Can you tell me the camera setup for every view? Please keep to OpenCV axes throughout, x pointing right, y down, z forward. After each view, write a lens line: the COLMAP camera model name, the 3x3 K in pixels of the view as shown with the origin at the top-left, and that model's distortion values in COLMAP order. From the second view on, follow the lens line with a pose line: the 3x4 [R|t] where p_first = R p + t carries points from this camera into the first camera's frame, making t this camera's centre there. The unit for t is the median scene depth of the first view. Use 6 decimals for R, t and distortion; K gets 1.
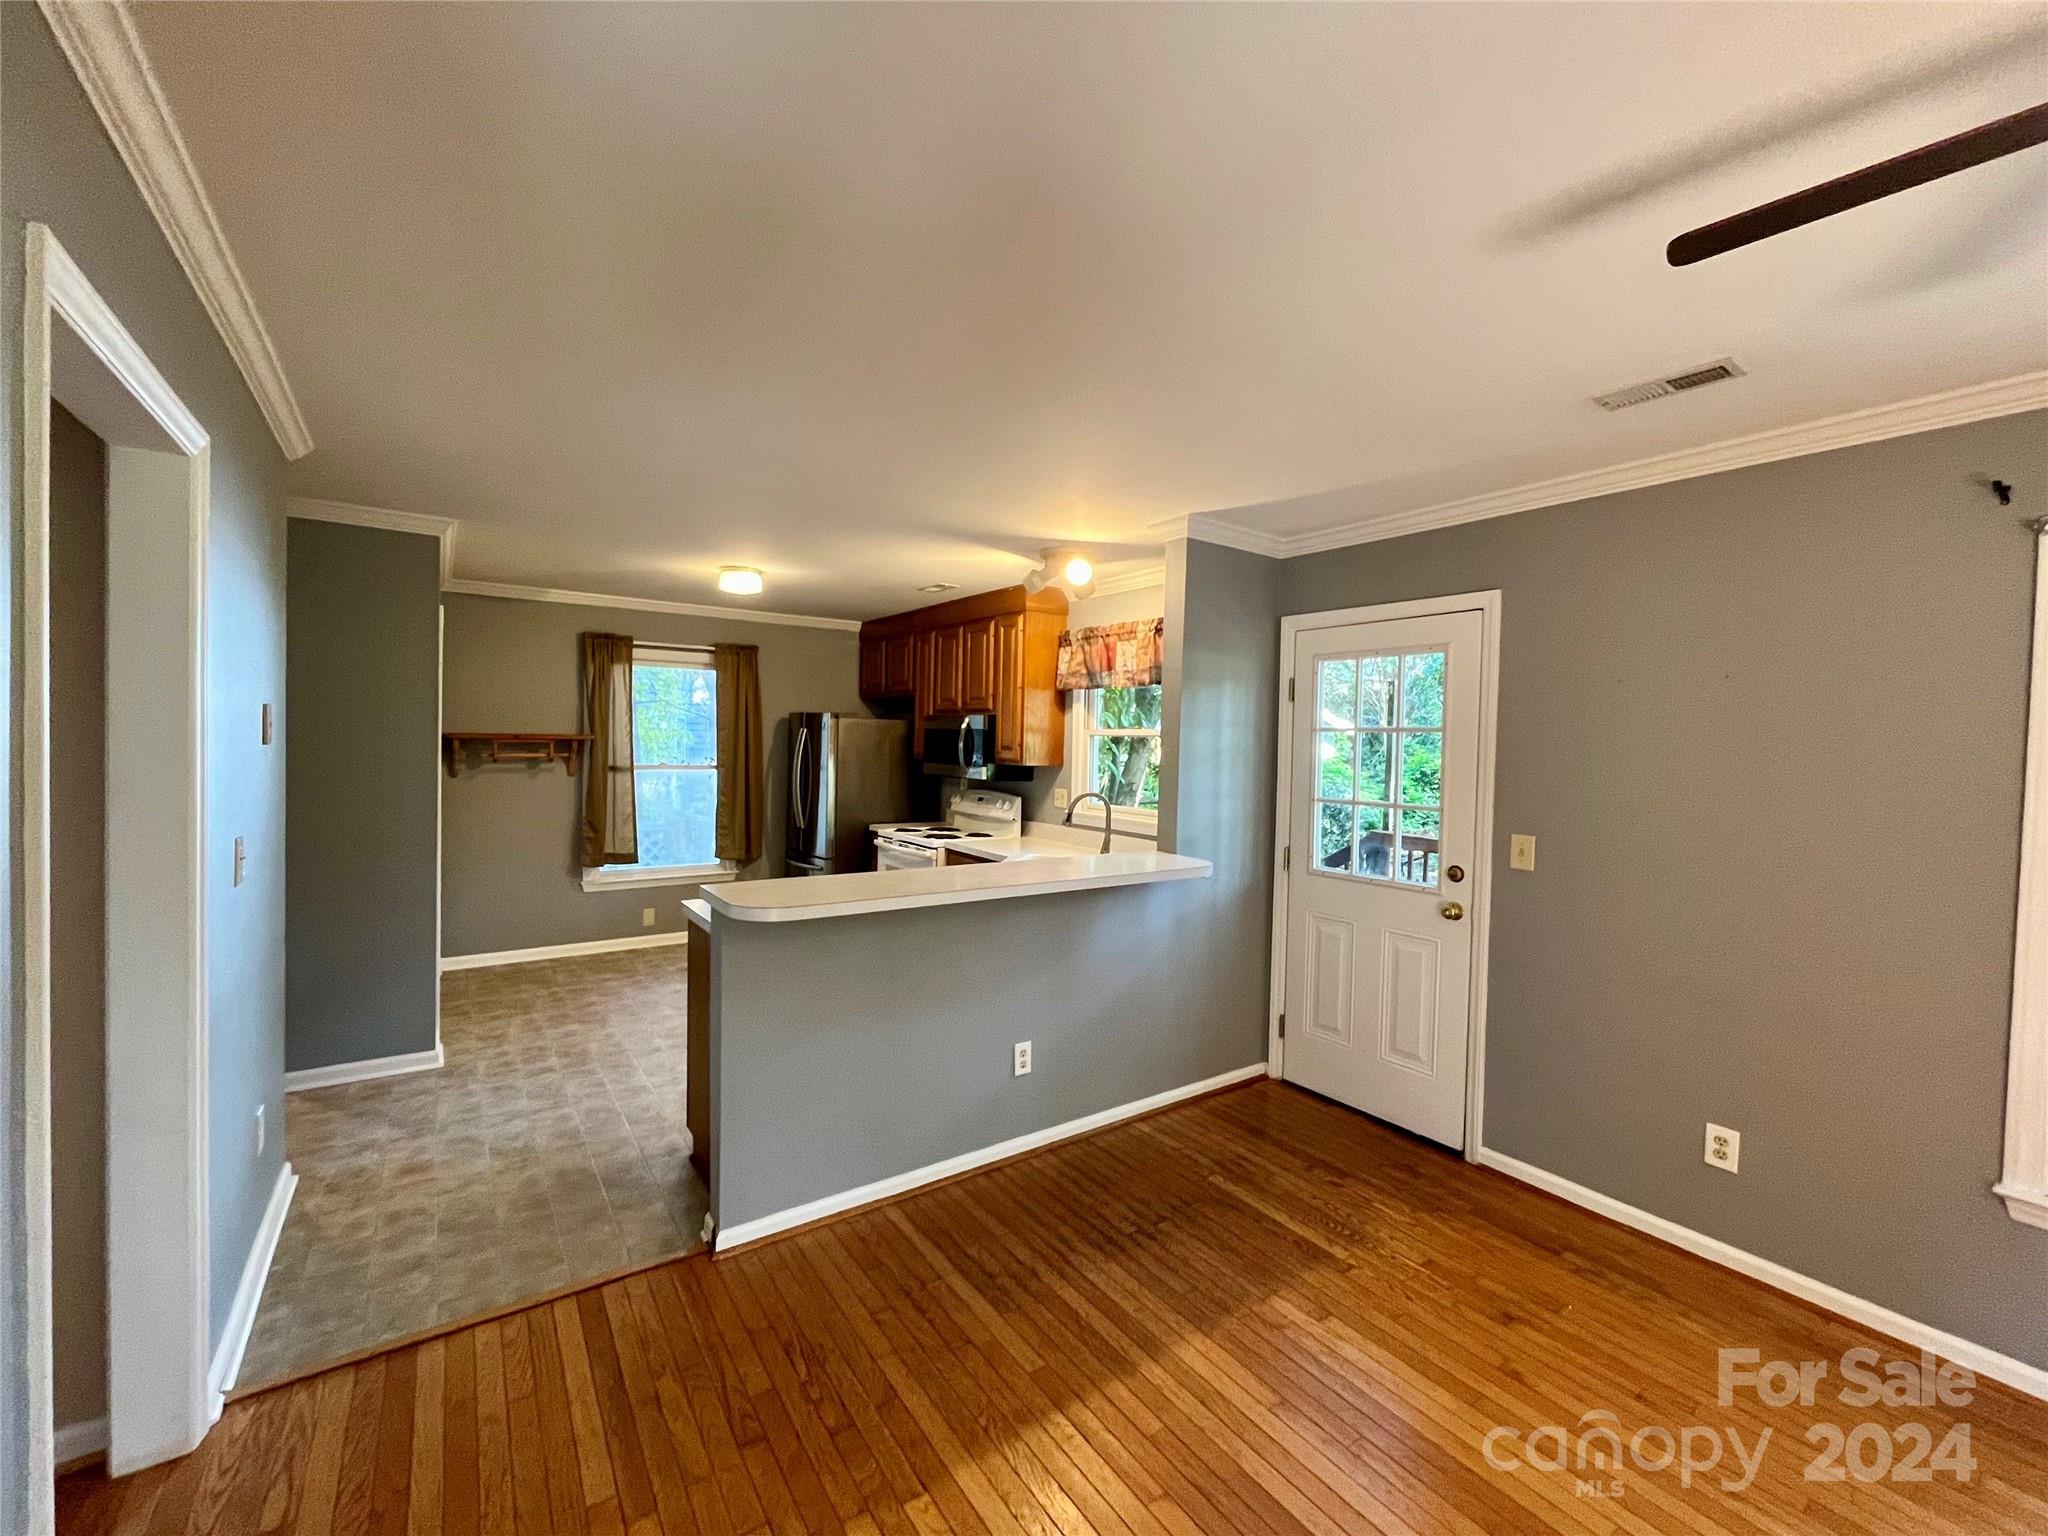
lens RADIAL K [[831.1, 0, 1024.0], [0, 831.1, 768.0], [0, 0, 1]] dist [-0.002103, -0.000038]
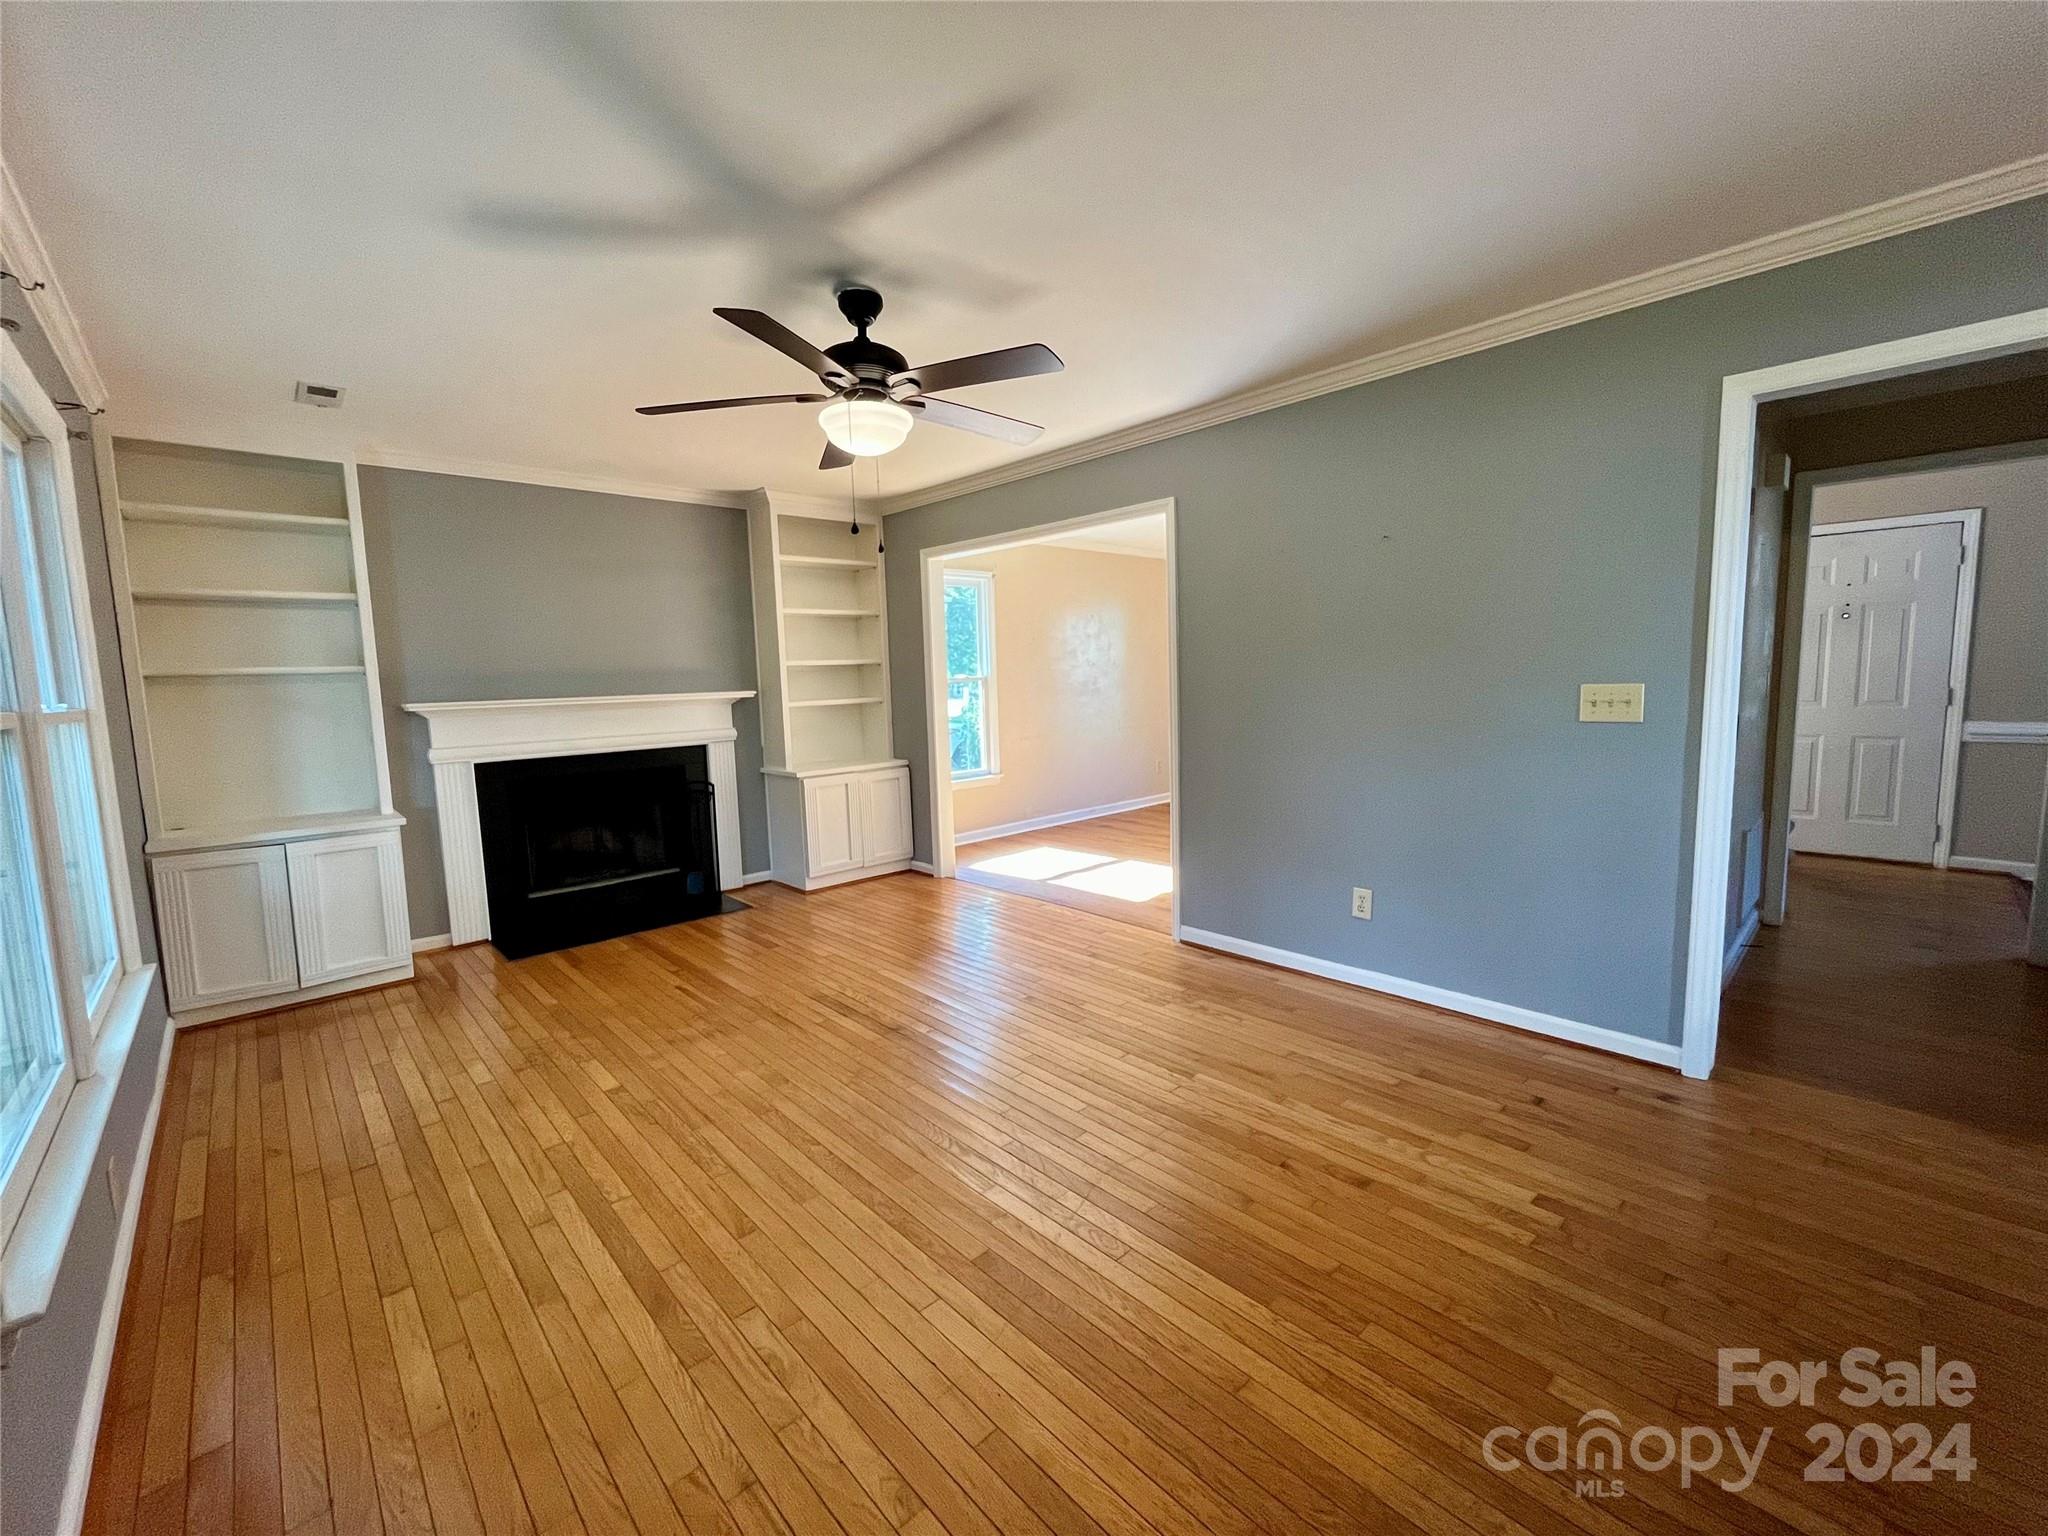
lens RADIAL K [[834.0, 0, 1020.8], [0, 834.0, 764.8], [0, 0, 1]] dist [-0.001467, -0.000171]
pose [[-0.990373, 0.018897, -0.137126, 0.387382], [0.000176, 0.990809, 0.135270, 0.041797], [0.138422, 0.133943, -0.981274, 1.056870]]
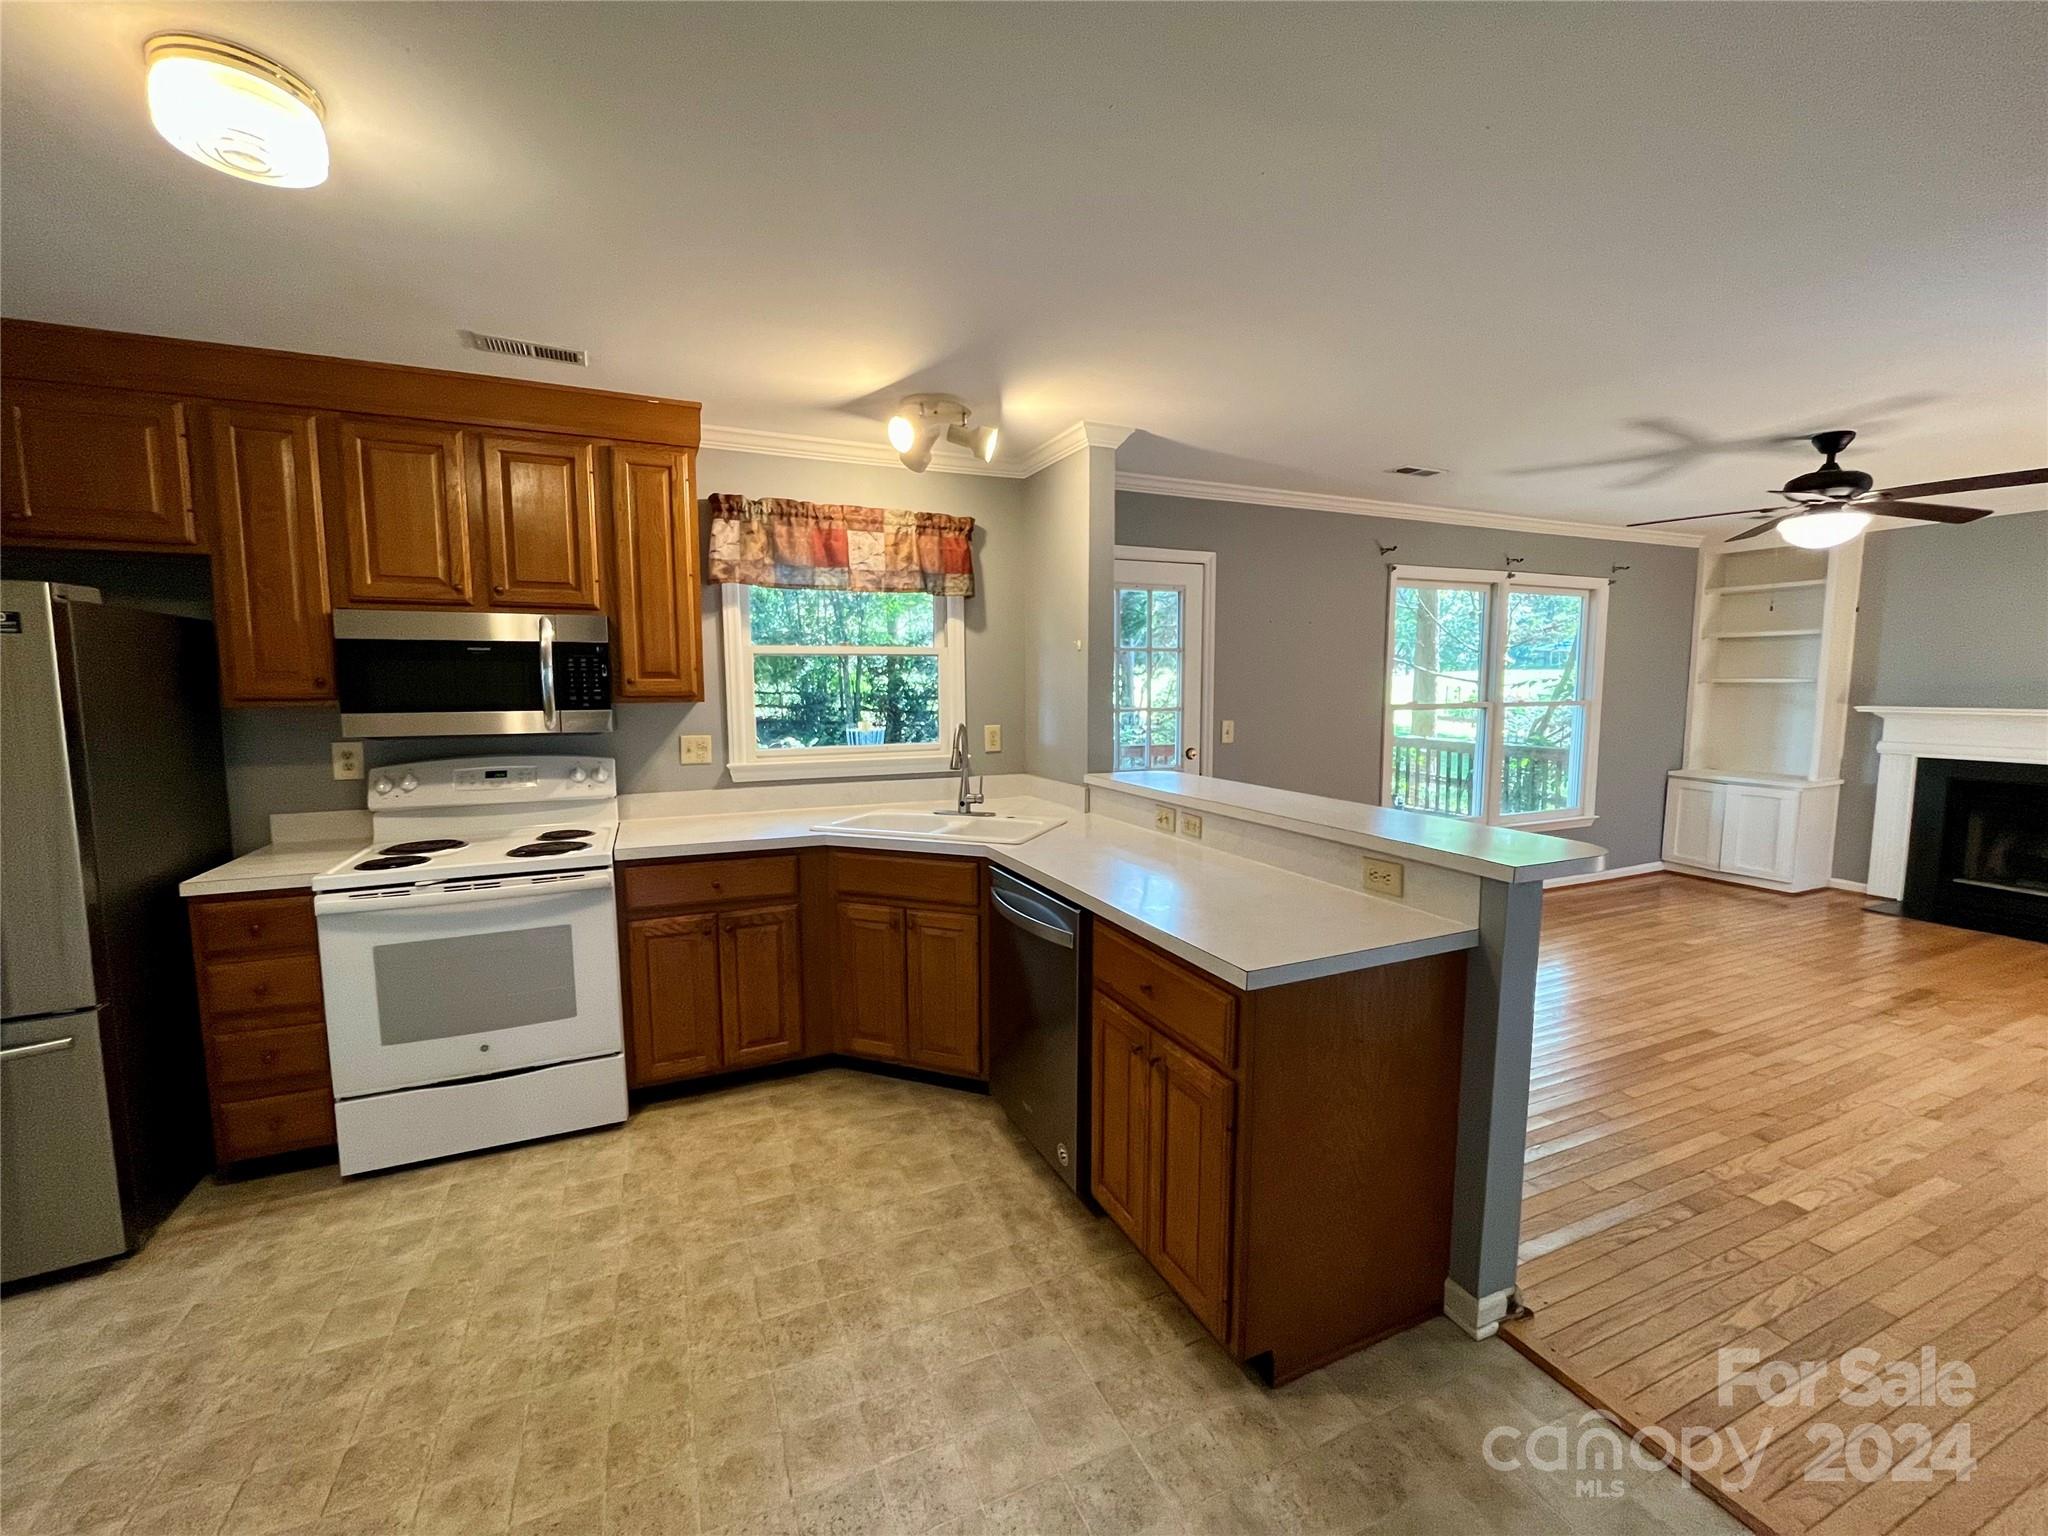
lens RADIAL K [[834.0, 0, 1020.8], [0, 834.0, 764.8], [0, 0, 1]] dist [-0.001467, -0.000171]
pose [[0.193454, -0.123533, 0.973301, -0.929148], [0.039708, 0.992215, 0.118041, -0.032573], [-0.980306, 0.015813, 0.196853, 1.034396]]
